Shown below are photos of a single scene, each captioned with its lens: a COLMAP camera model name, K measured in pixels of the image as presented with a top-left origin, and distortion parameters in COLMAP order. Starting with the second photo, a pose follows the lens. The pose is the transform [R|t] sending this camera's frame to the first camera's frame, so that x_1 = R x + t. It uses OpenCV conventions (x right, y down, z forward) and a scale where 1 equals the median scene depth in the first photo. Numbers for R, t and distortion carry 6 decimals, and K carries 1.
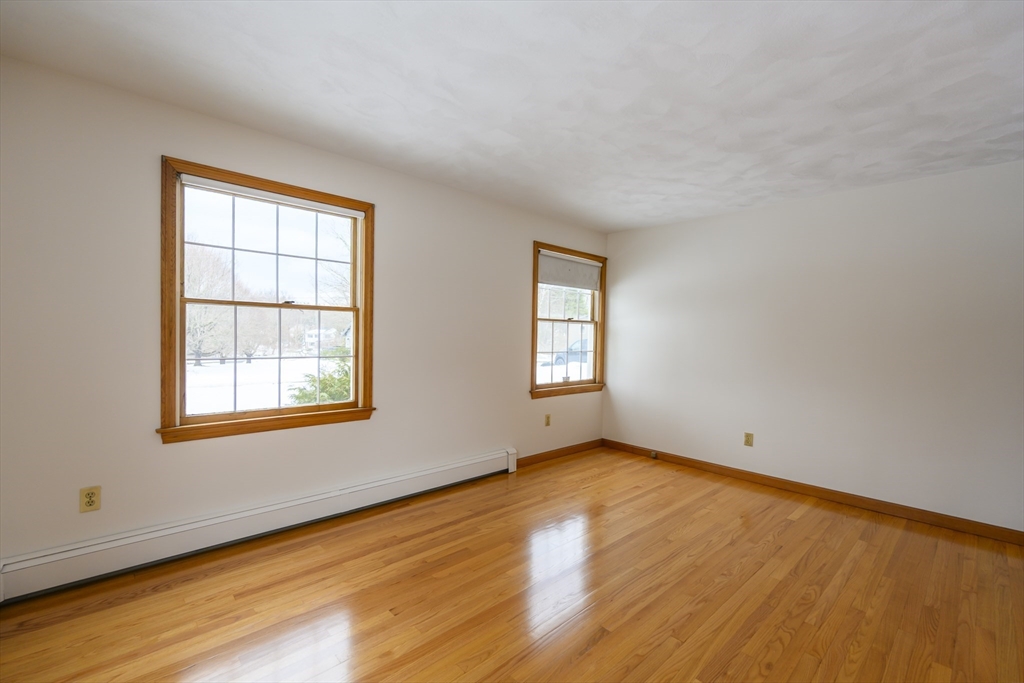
lens RADIAL K [[436.0, 0, 513.9], [0, 436.0, 344.4], [0, 0, 1]] dist [-0.000100, -0.000155]
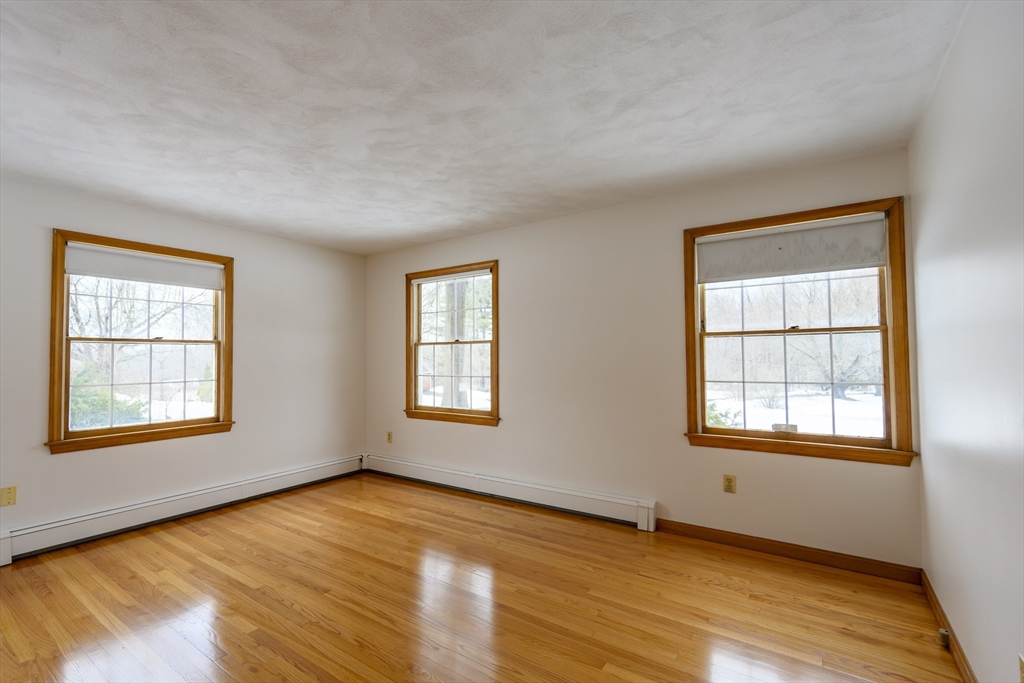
lens RADIAL K [[457.2, 0, 500.7], [0, 457.2, 337.6], [0, 0, 1]] dist [-0.002548, -0.000325]
pose [[0.212818, -0.068931, -0.974657, 0.843192], [-0.011933, 0.997251, -0.073134, 0.007902], [0.977019, 0.027195, 0.211411, 0.610968]]
